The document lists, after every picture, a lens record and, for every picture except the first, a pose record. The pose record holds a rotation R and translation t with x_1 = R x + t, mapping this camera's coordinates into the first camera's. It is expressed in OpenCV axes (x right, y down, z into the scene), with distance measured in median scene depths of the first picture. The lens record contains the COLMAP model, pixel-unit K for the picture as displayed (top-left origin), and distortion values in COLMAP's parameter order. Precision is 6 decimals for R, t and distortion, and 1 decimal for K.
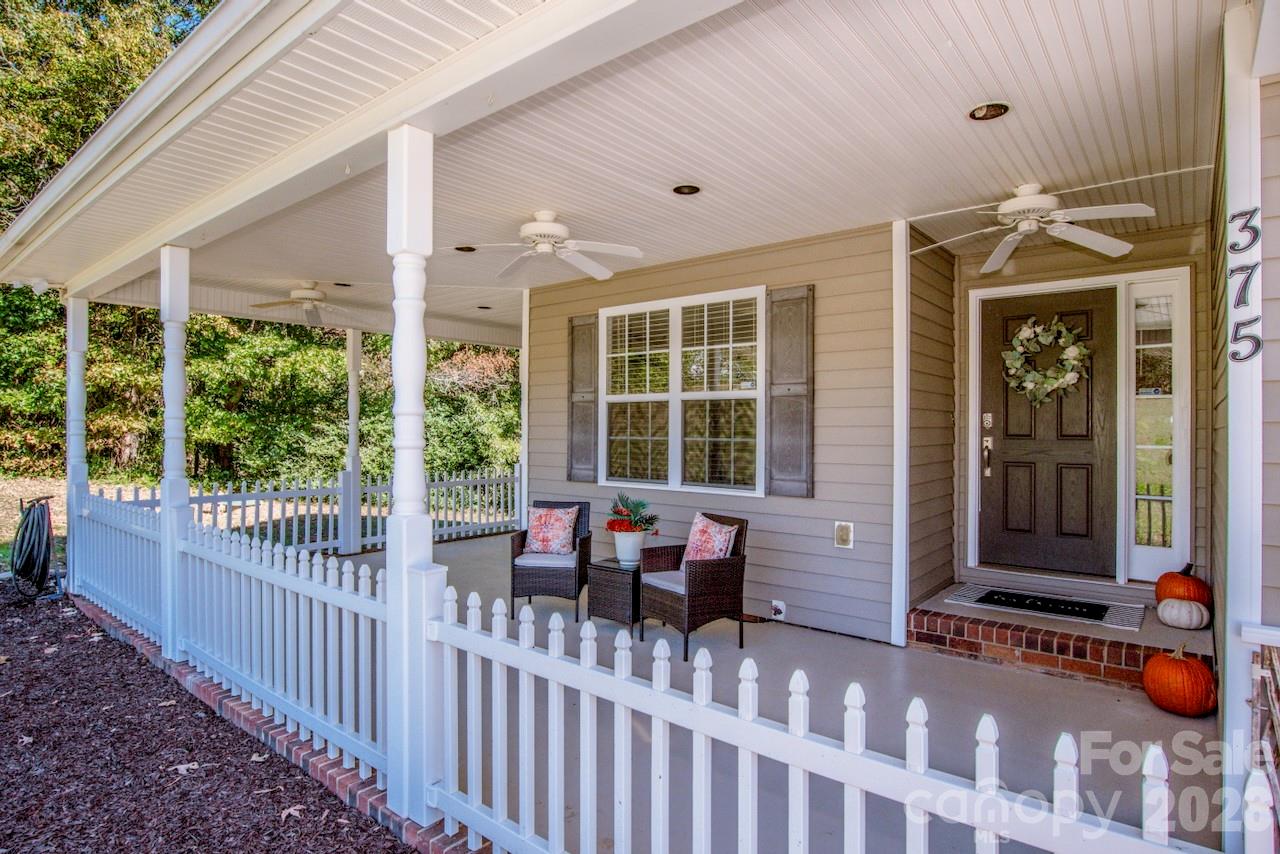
lens RADIAL K [[710.2, 0, 640.0], [0, 710.2, 427.0], [0, 0, 1]] dist [-0.001735, 0.000139]
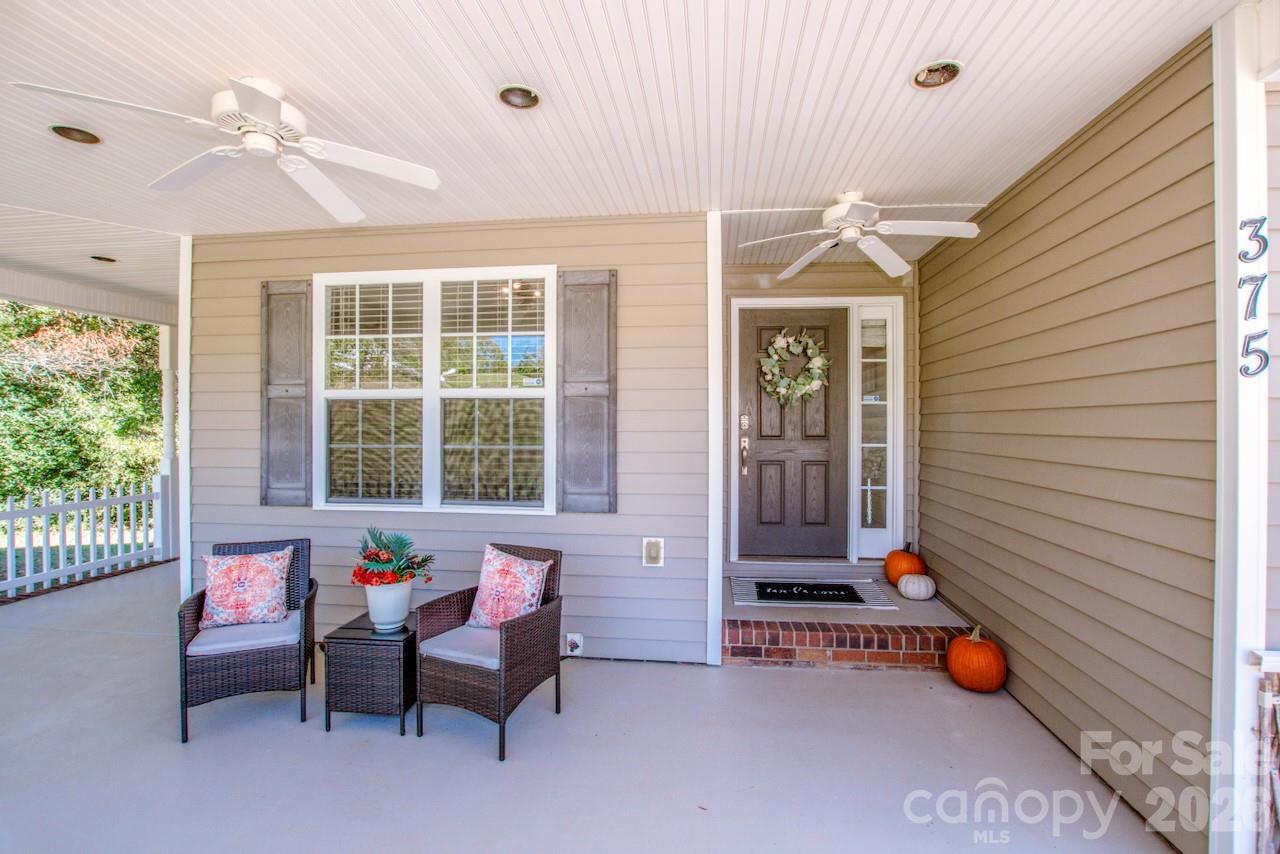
lens RADIAL K [[587.3, 0, 665.9], [0, 587.3, 422.9], [0, 0, 1]] dist [-0.034459, 0.007604]
pose [[0.836844, -0.005840, 0.547410, -0.095966], [0.001506, 0.999964, 0.008365, -0.016315], [-0.547439, -0.006176, 0.836823, 0.335069]]
